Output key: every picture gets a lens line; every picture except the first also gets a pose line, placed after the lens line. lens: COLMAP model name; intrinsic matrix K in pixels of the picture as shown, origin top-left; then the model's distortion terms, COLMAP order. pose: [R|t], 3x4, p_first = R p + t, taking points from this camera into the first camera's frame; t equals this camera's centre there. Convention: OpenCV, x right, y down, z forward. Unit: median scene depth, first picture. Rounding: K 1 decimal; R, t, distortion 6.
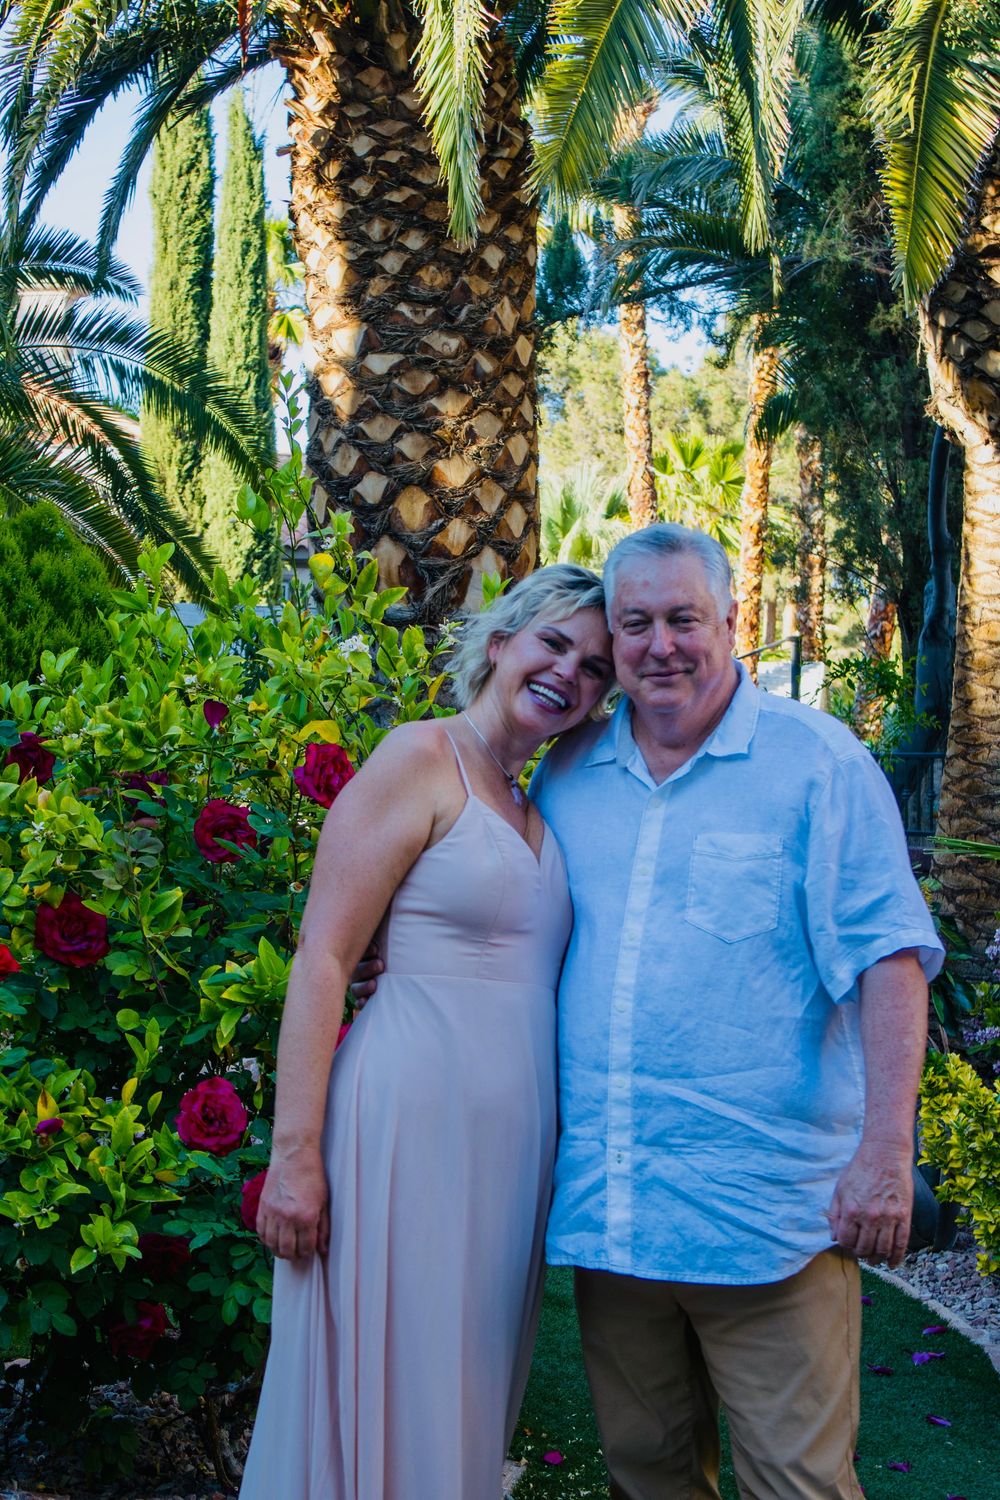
lens RADIAL K [[2990.7, 0, 456.6], [0, 2990.7, 715.1], [0, 0, 1]] dist [0.060776, 0.000000]
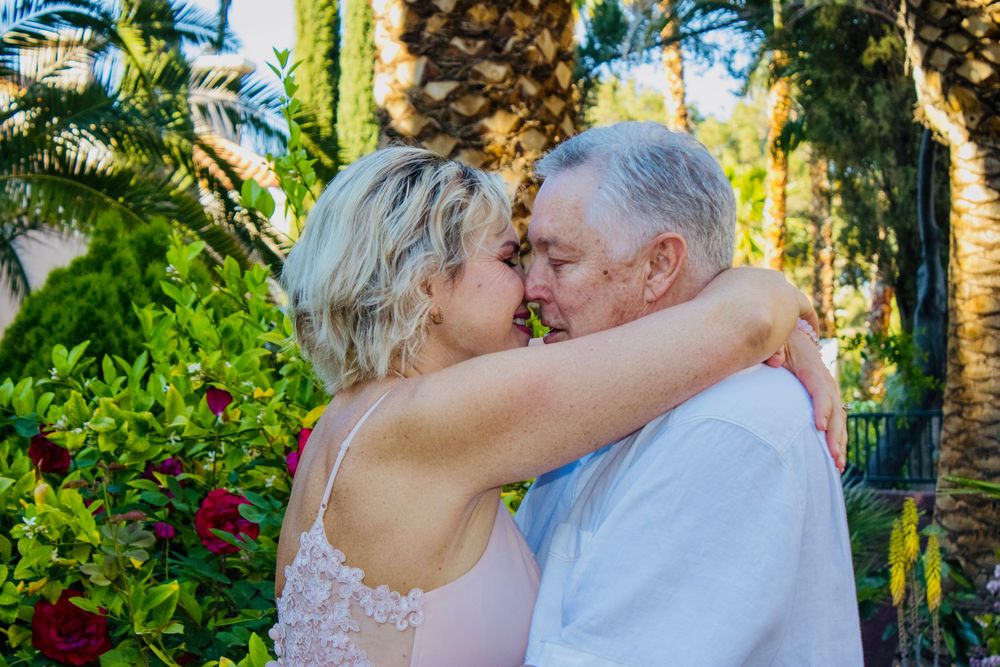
lens RADIAL K [[2119.0, 0, 498.6], [0, 2119.0, 337.1], [0, 0, 1]] dist [0.078316, 0.000000]
pose [[0.998776, -0.032900, -0.036931, 0.024597], [0.031957, 0.999155, -0.025856, -0.000296], [0.037750, 0.024644, 0.998983, 0.183091]]
